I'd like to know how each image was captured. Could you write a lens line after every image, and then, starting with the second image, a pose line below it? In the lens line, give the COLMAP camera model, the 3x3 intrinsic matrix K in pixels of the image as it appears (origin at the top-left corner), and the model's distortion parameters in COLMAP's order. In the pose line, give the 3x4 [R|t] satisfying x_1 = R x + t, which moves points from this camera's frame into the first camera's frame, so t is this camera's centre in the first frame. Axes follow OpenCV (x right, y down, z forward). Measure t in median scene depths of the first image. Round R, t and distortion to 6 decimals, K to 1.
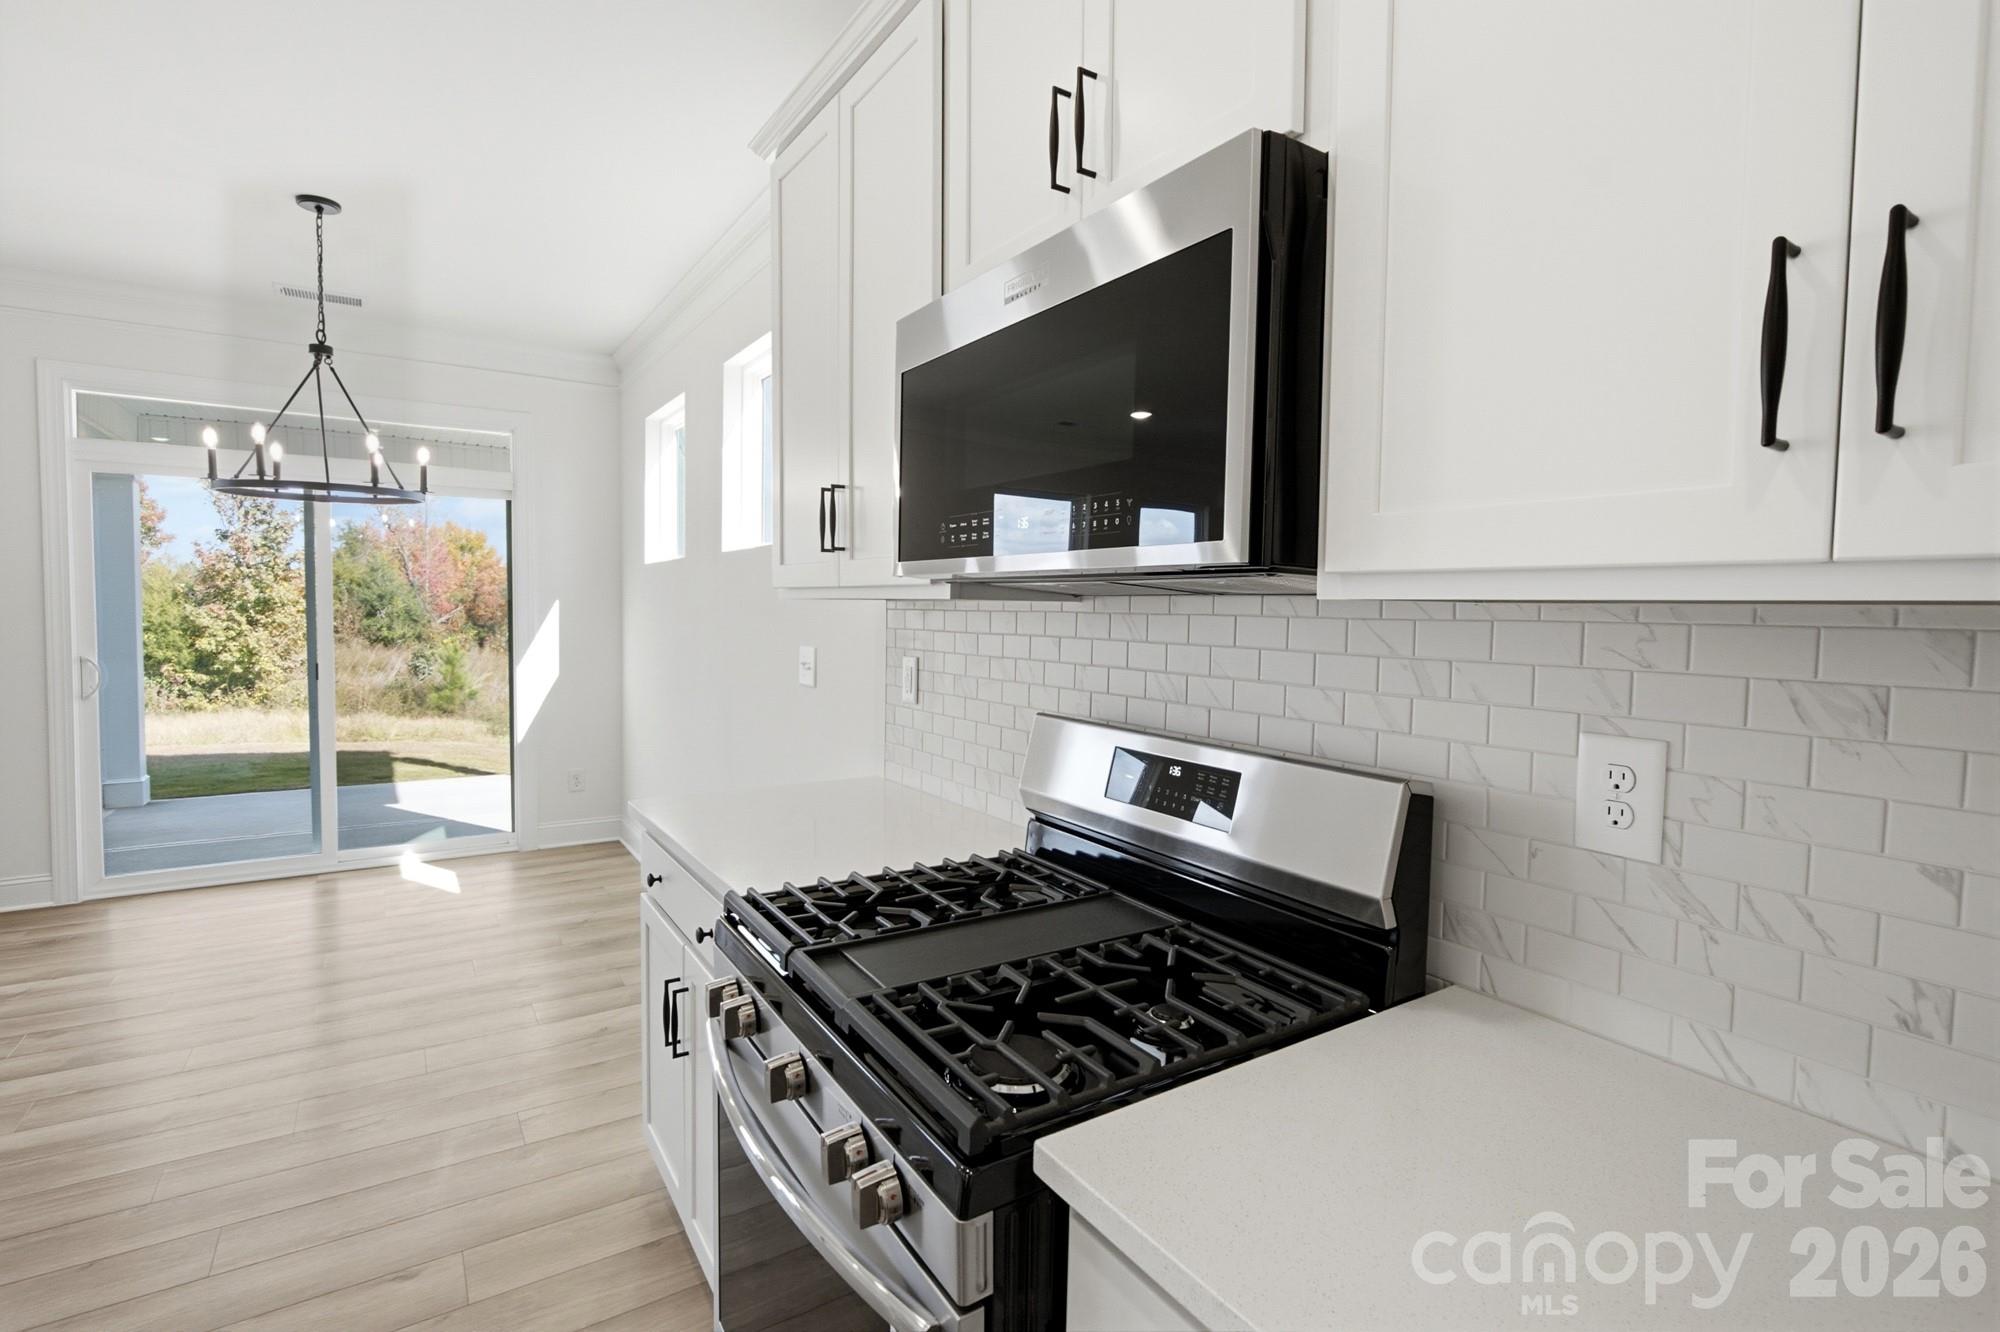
lens RADIAL K [[919.0, 0, 998.6], [0, 919.0, 653.0], [0, 0, 1]] dist [-0.008328, 0.000487]
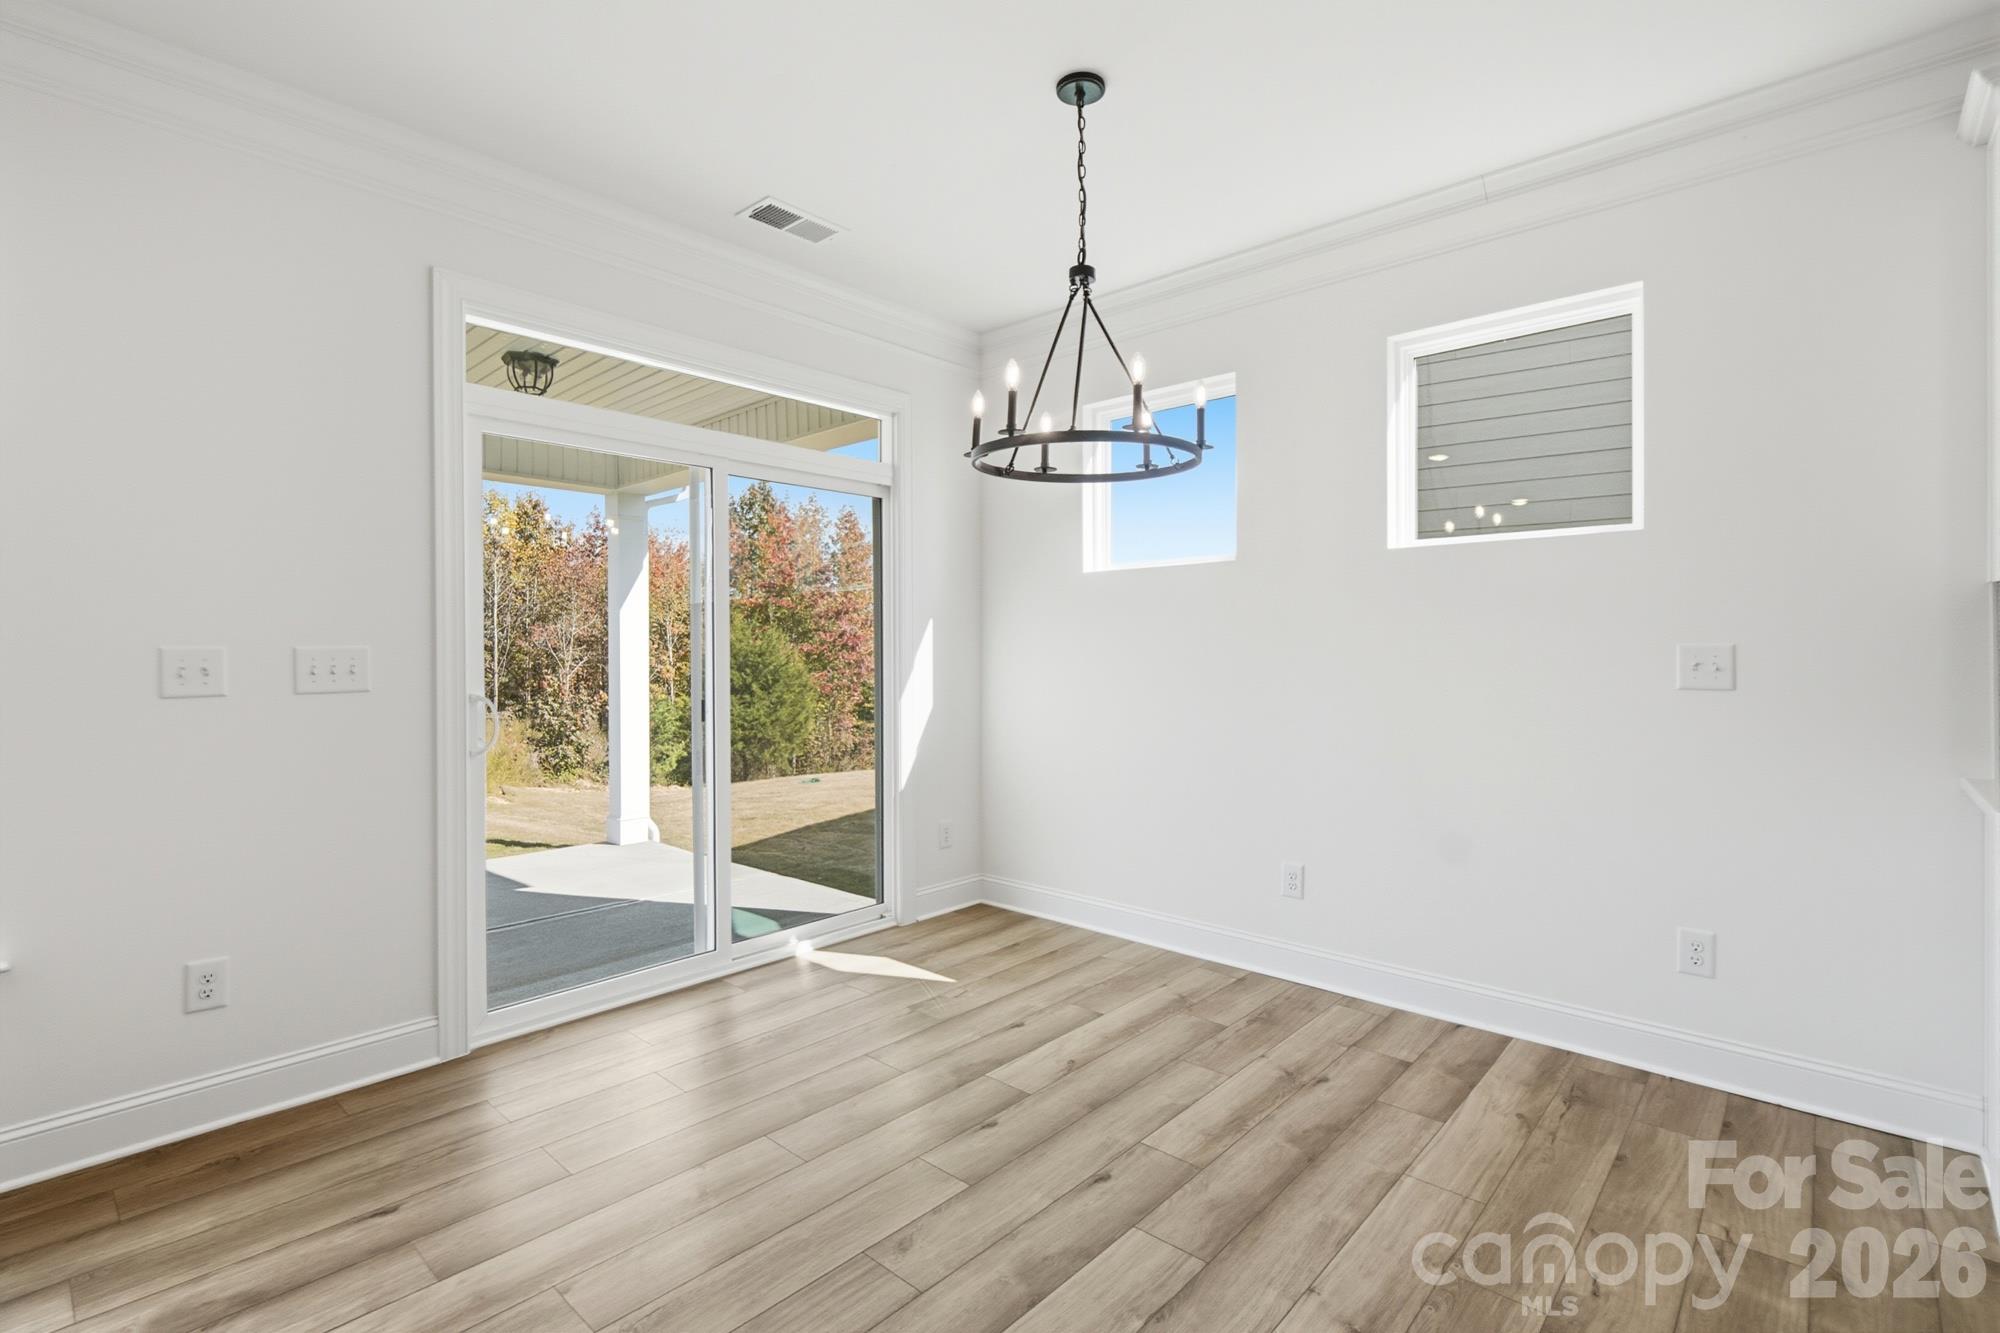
lens RADIAL K [[919.0, 0, 995.1], [0, 919.0, 653.6], [0, 0, 1]] dist [-0.008328, 0.000487]
pose [[0.969444, -0.018636, 0.244605, -0.342416], [0.029234, 0.998781, -0.039767, 0.005229], [-0.243566, 0.045703, 0.968807, 0.096933]]
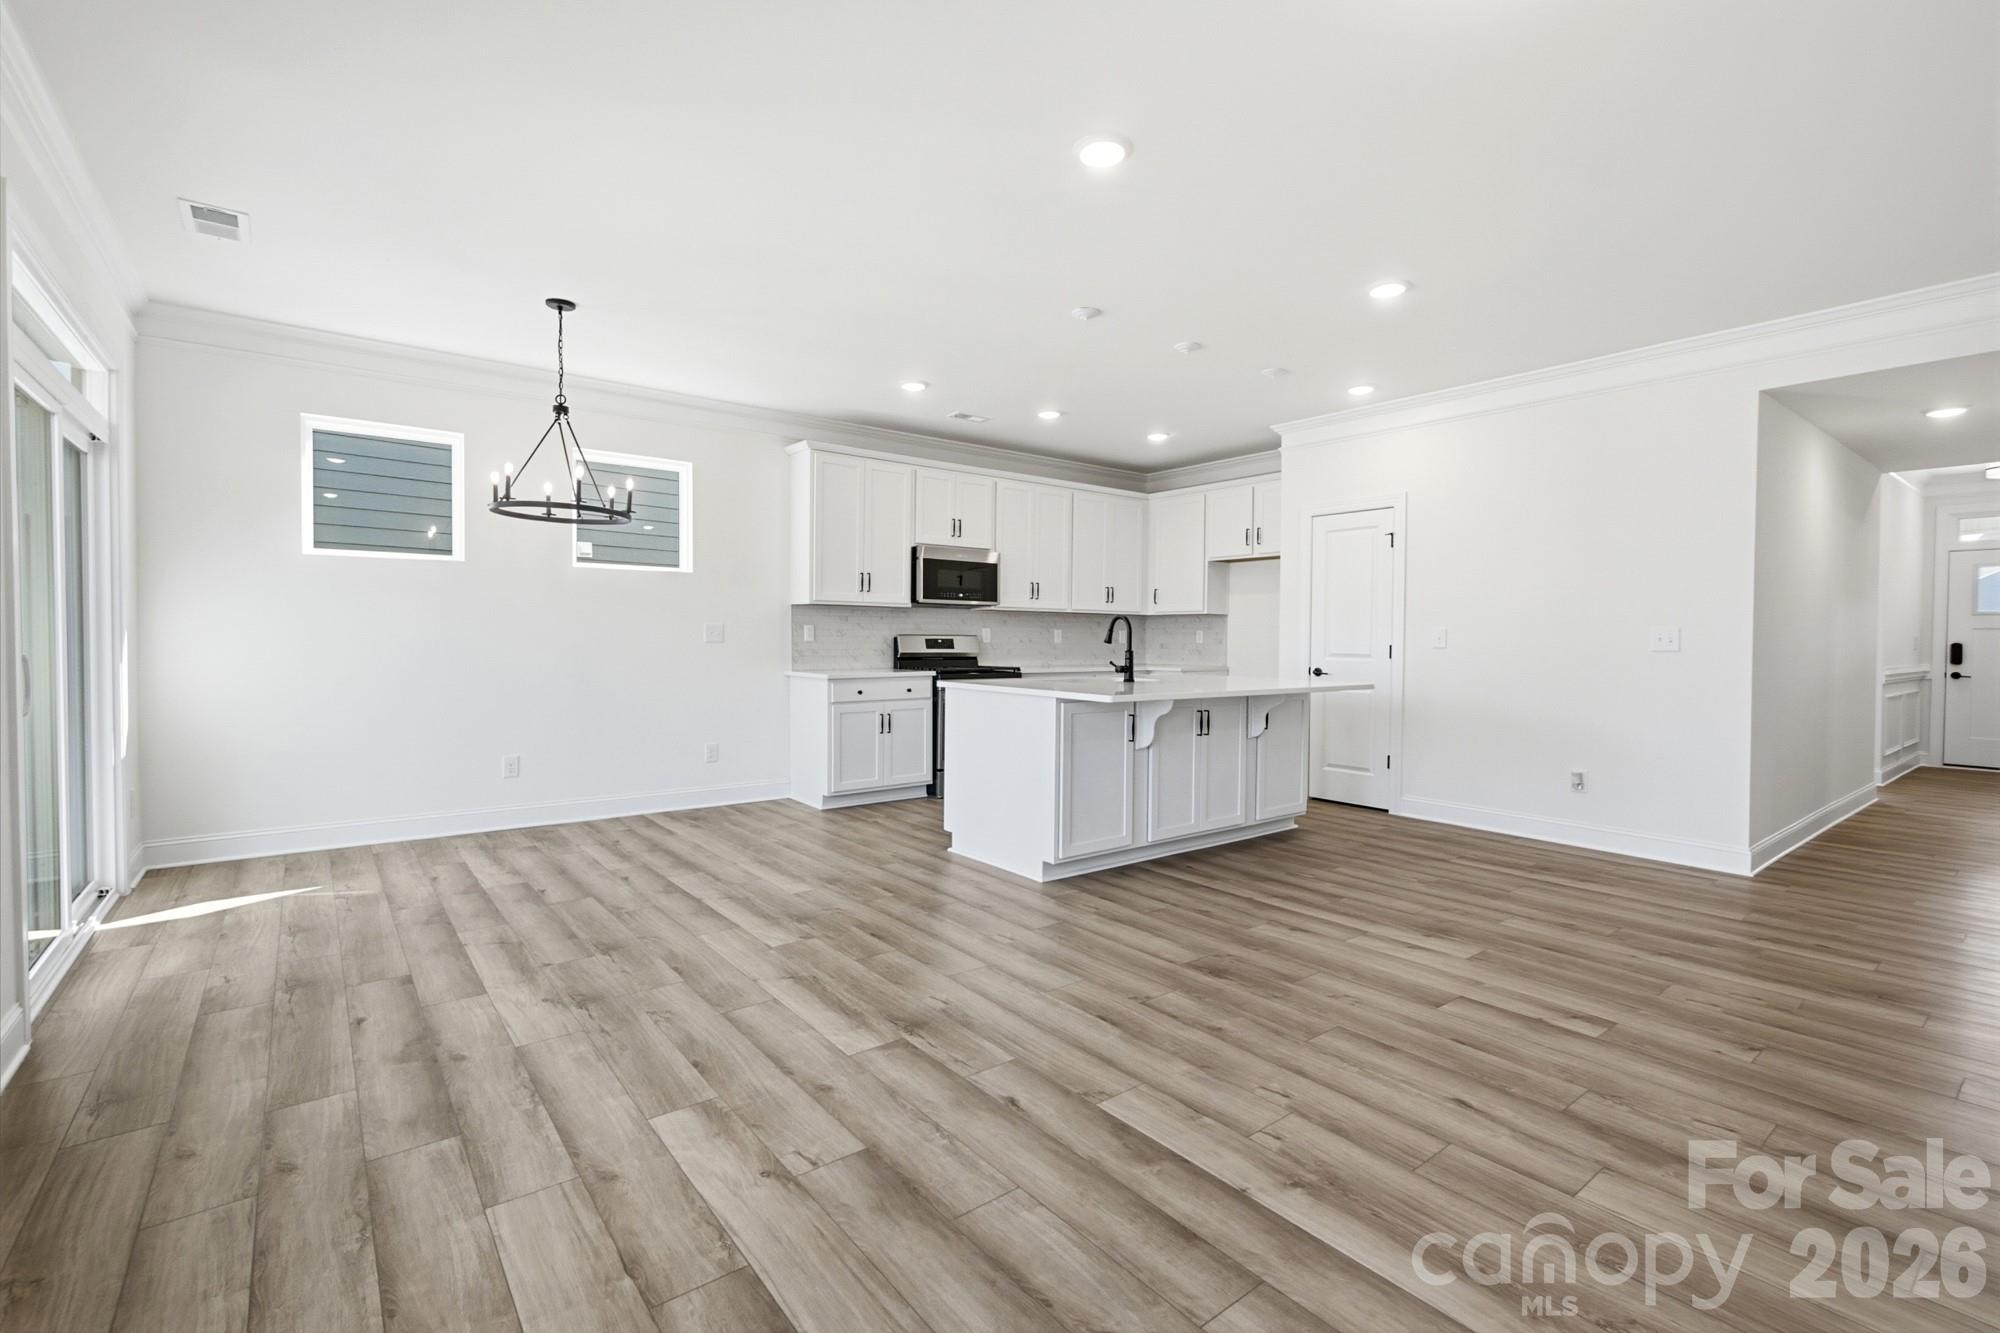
lens RADIAL K [[878.4, 0, 993.7], [0, 878.4, 650.2], [0, 0, 1]] dist [0.013931, 0.000033]
pose [[-0.076999, -0.030502, 0.996564, -0.721977], [0.039507, 0.998654, 0.033619, 0.003568], [-0.996248, 0.041960, -0.075690, 0.159492]]
